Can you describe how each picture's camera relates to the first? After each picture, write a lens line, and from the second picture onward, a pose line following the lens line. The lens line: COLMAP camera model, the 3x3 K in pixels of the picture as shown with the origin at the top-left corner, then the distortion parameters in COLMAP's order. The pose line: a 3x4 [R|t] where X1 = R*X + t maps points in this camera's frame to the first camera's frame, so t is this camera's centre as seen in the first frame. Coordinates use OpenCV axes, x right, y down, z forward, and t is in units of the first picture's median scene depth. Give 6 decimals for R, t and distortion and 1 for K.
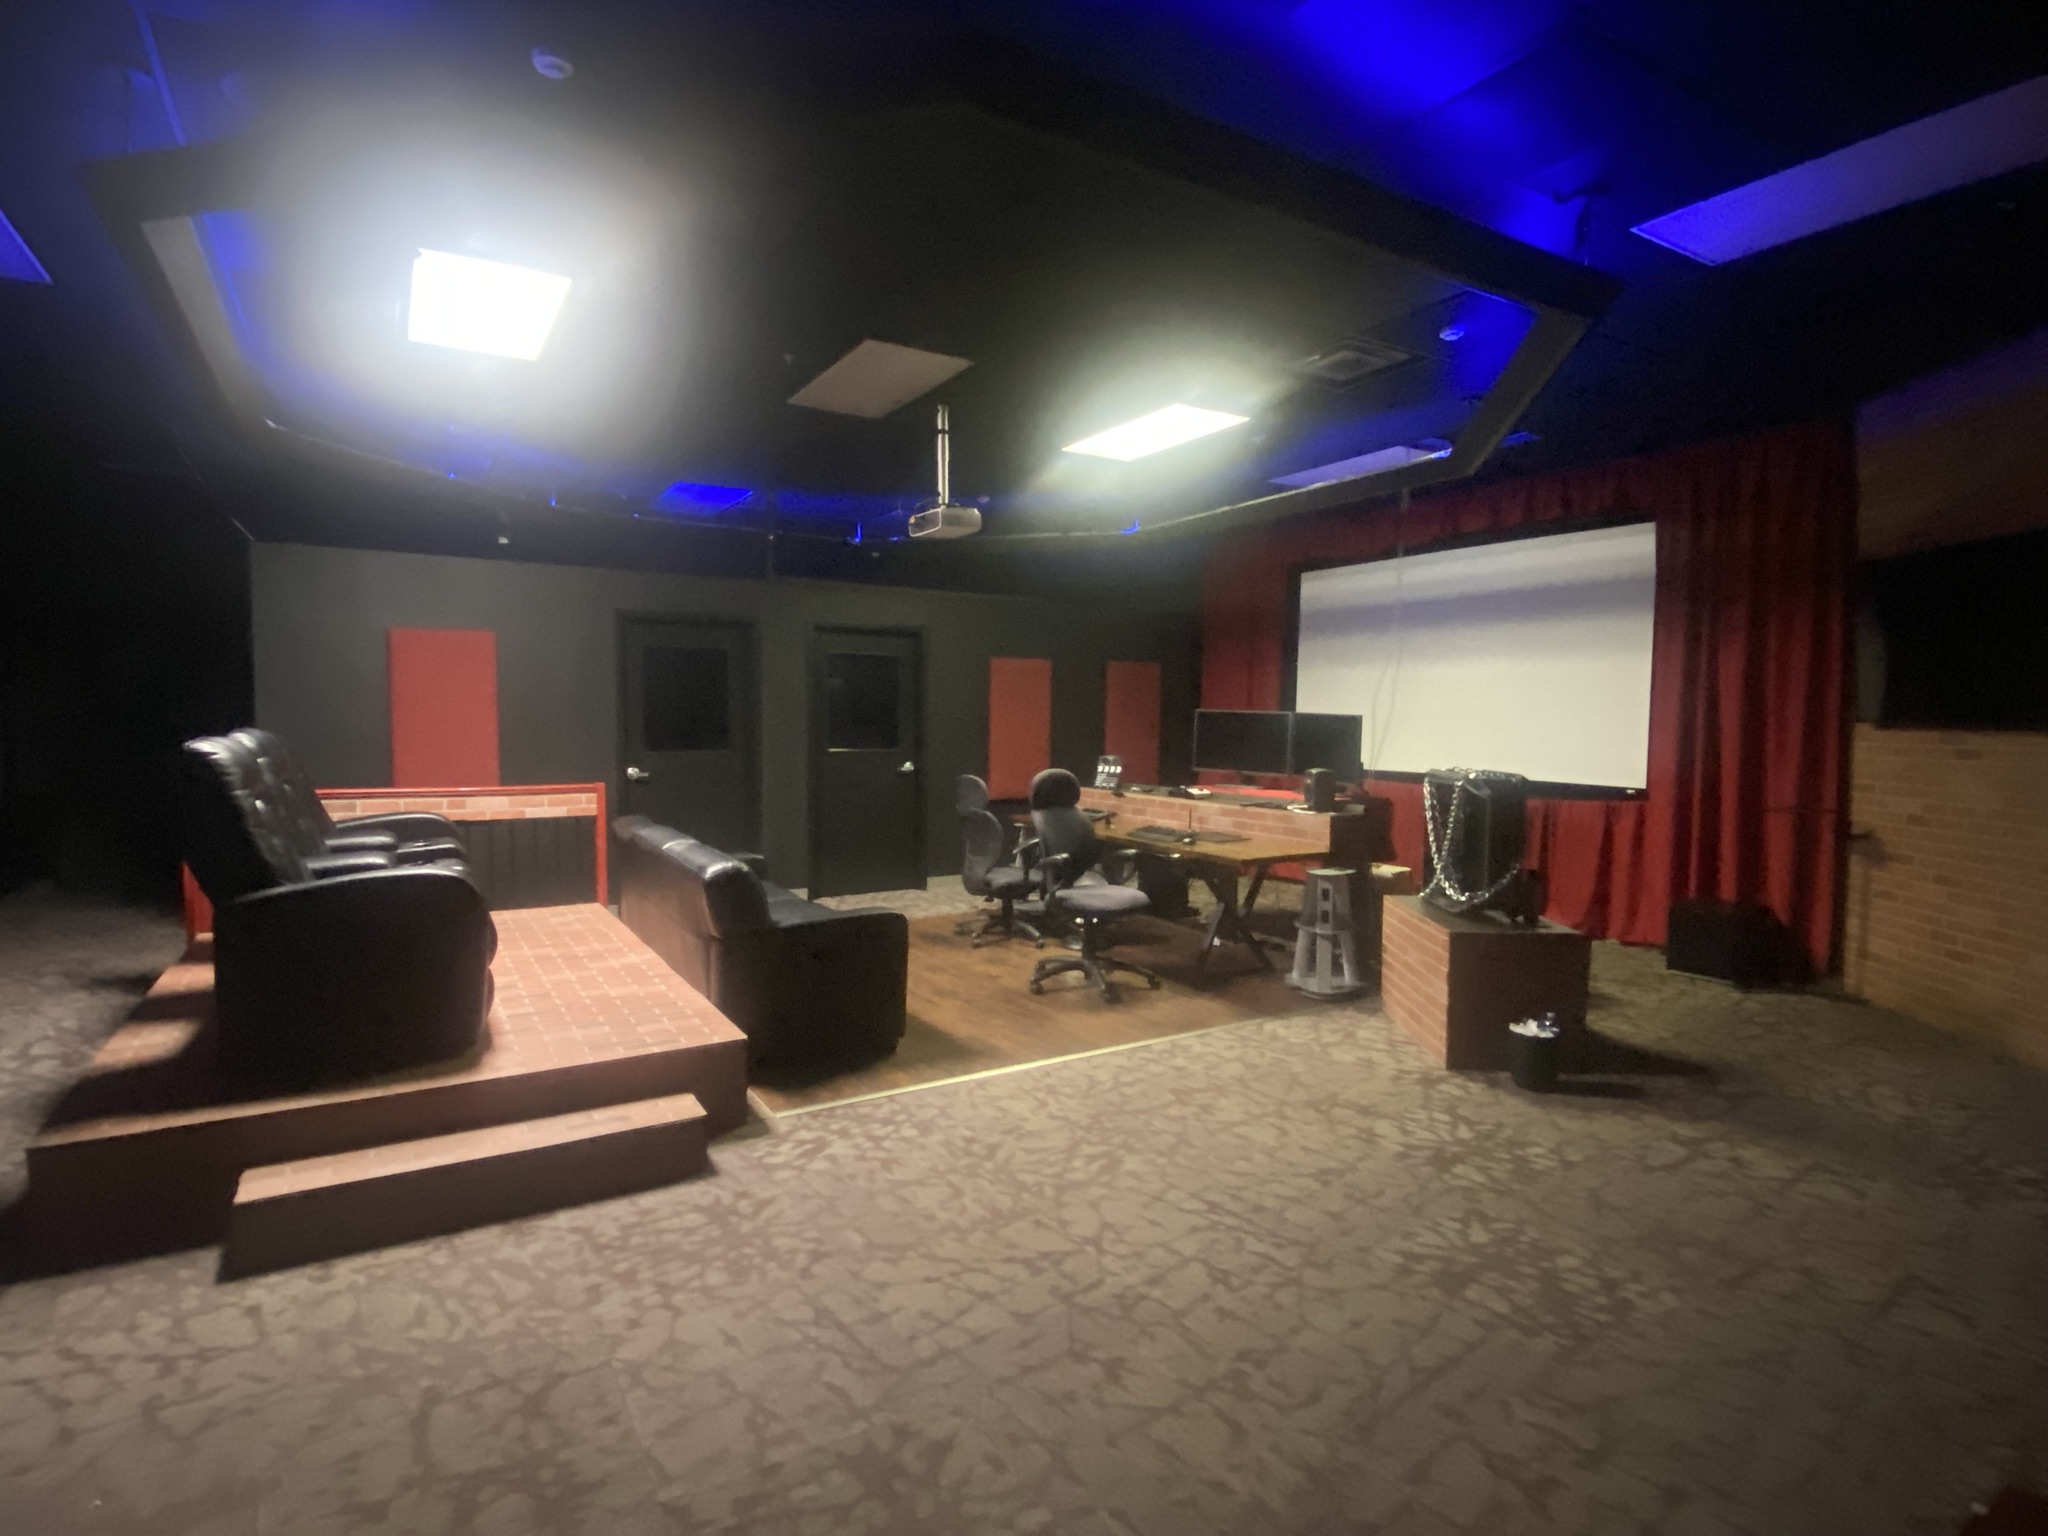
lens RADIAL K [[1036.8, 0, 1009.9], [0, 1036.8, 771.8], [0, 0, 1]] dist [0.000876, -0.000723]
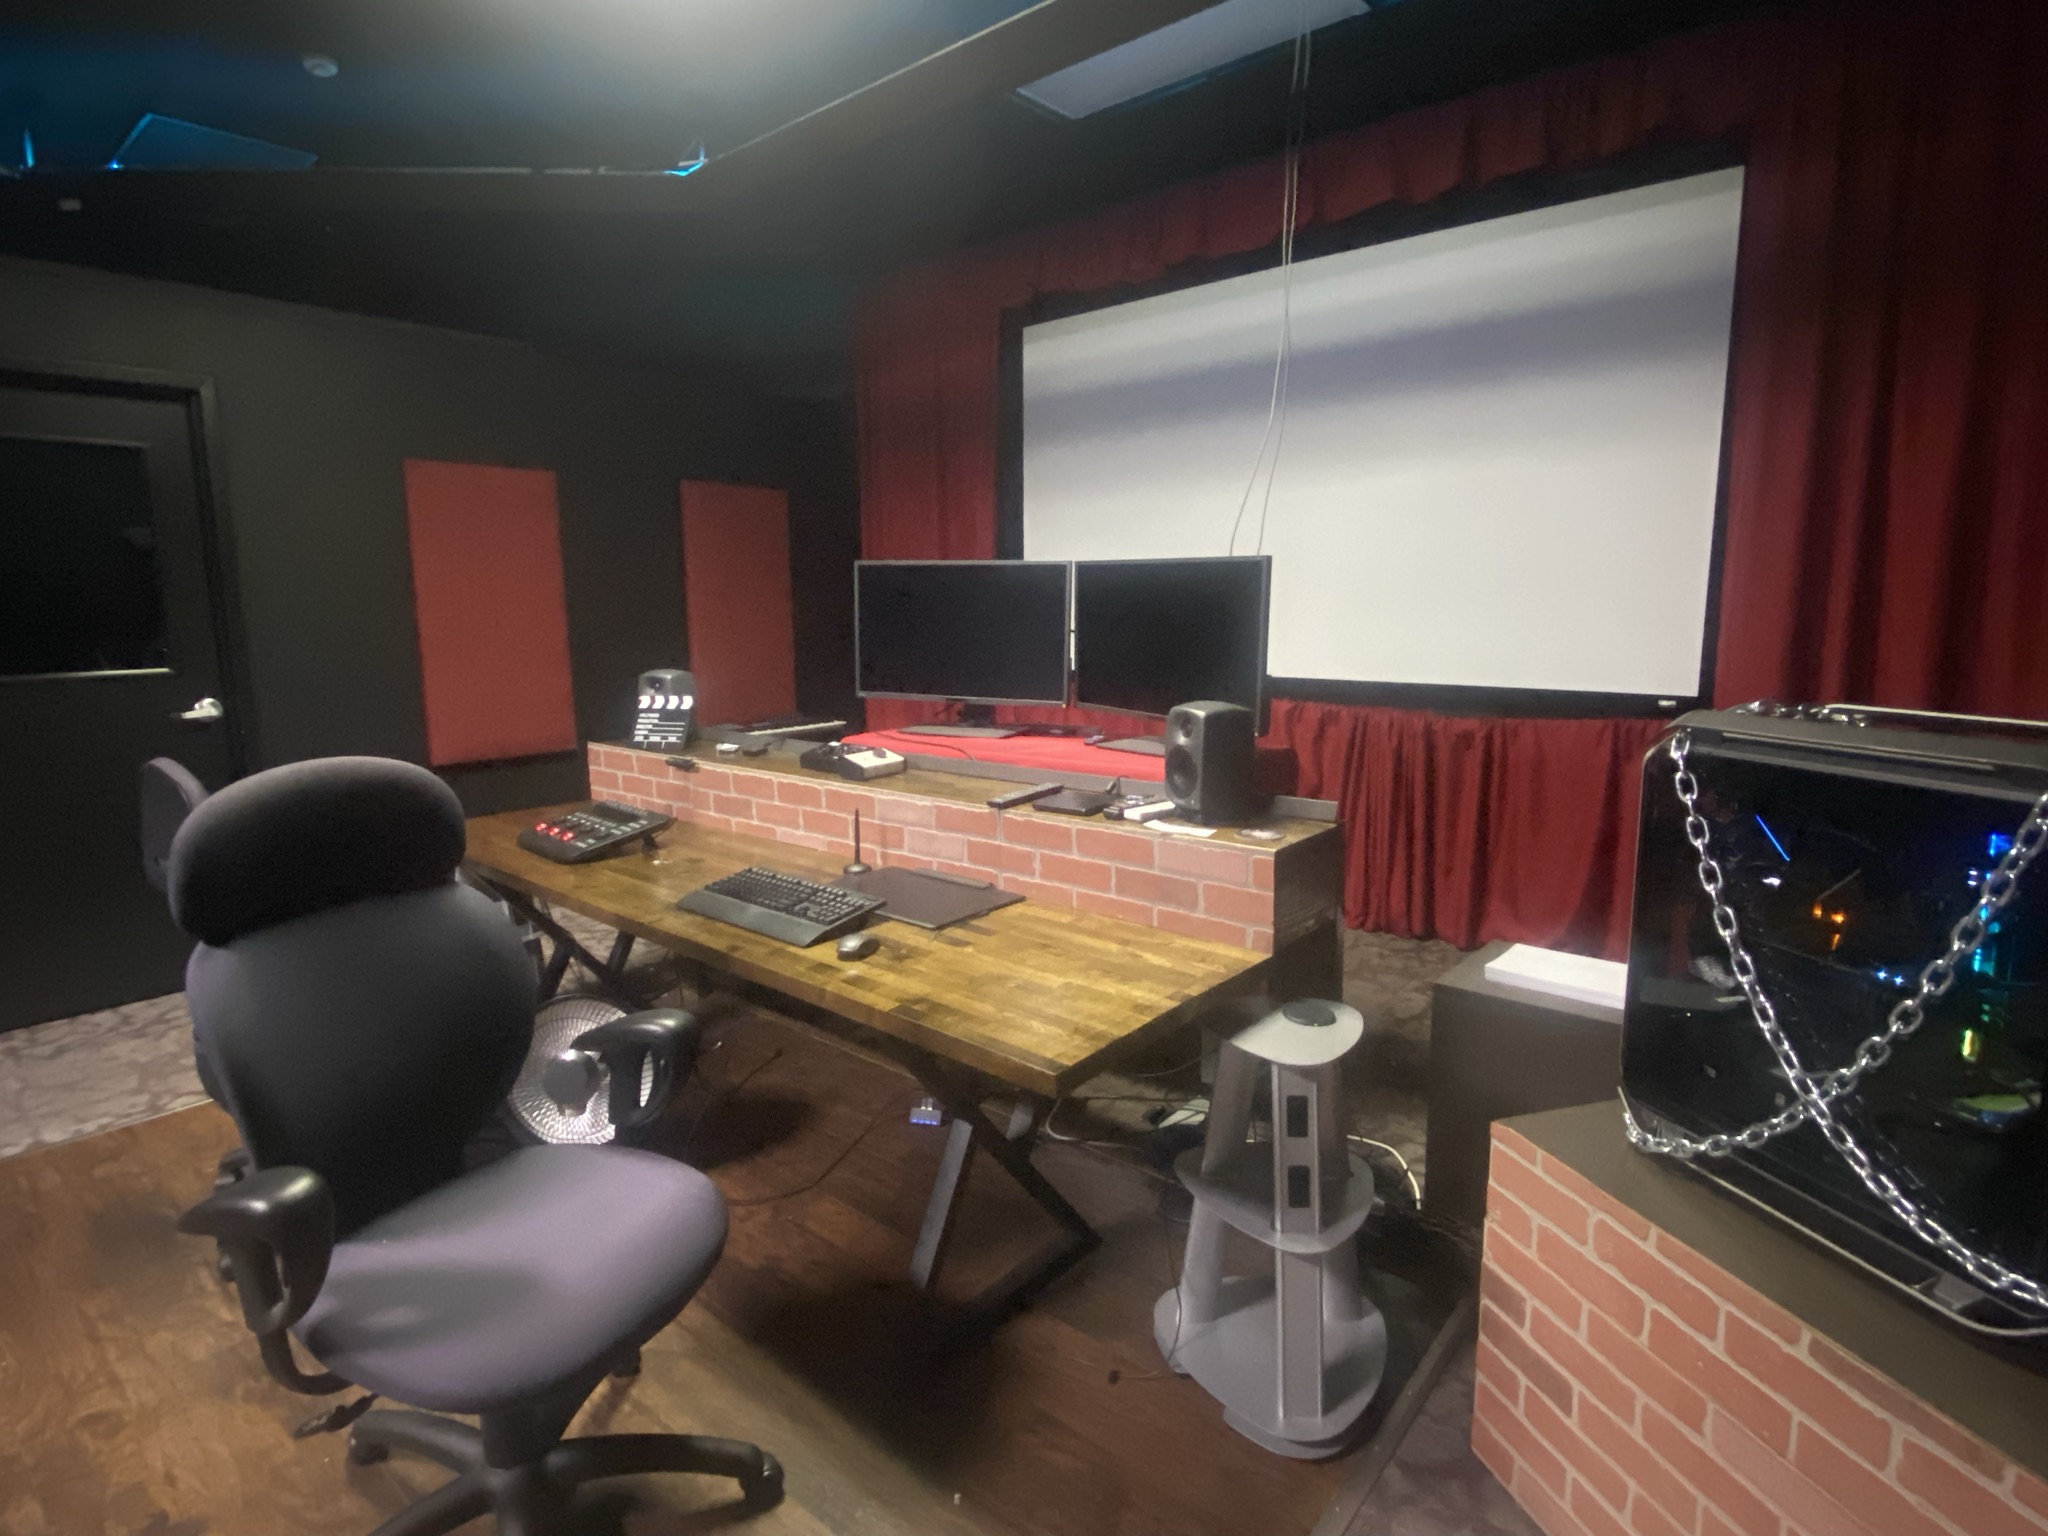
lens RADIAL K [[1036.8, 0, 1016.2], [0, 1036.8, 779.2], [0, 0, 1]] dist [0.000876, -0.000723]
pose [[0.945142, -0.076860, 0.317489, 0.098560], [0.038774, 0.991450, 0.124590, -0.019856], [-0.324351, -0.105445, 0.940041, 0.561033]]
